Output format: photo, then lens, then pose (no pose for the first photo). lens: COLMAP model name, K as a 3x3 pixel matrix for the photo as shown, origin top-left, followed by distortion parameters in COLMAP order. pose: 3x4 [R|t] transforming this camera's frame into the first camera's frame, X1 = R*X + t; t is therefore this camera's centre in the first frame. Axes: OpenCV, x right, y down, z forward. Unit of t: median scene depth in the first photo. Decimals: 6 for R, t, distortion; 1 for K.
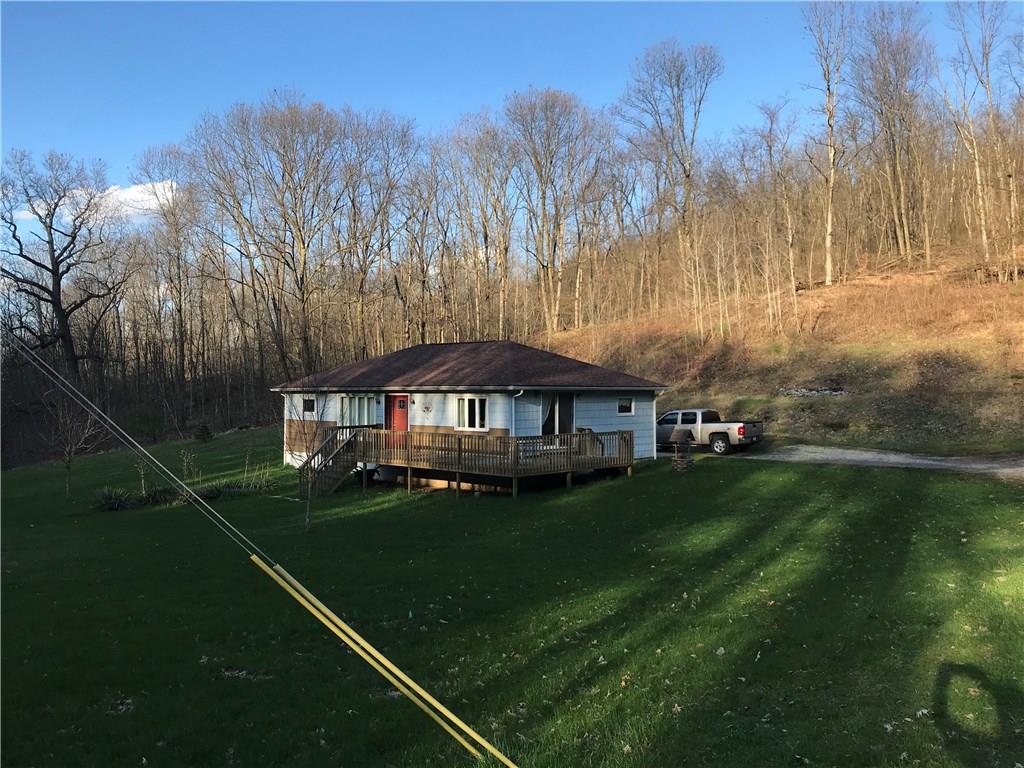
lens RADIAL K [[840.4, 0, 512.0], [0, 840.4, 384.0], [0, 0, 1]] dist [0.018911, 0.000424]
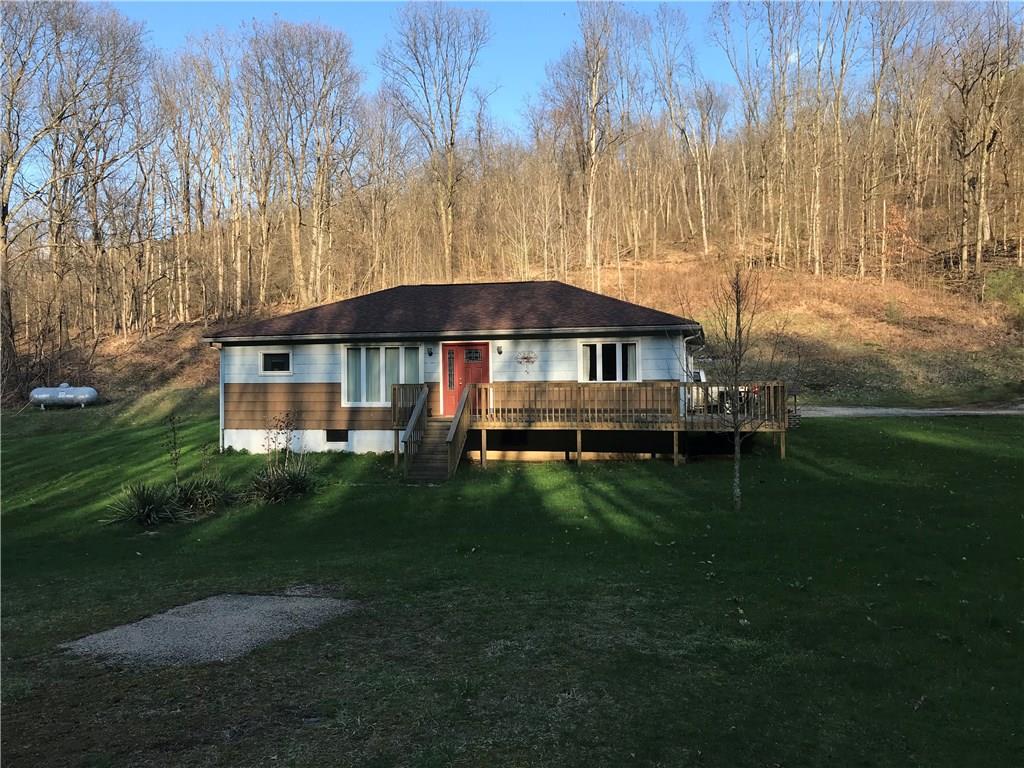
lens RADIAL K [[840.4, 0, 512.0], [0, 840.4, 384.0], [0, 0, 1]] dist [0.018911, 0.000424]
pose [[0.872080, -0.004332, 0.489344, -0.483740], [0.003553, 0.999991, 0.002520, 0.050004], [-0.489351, -0.000459, 0.872087, 0.342765]]
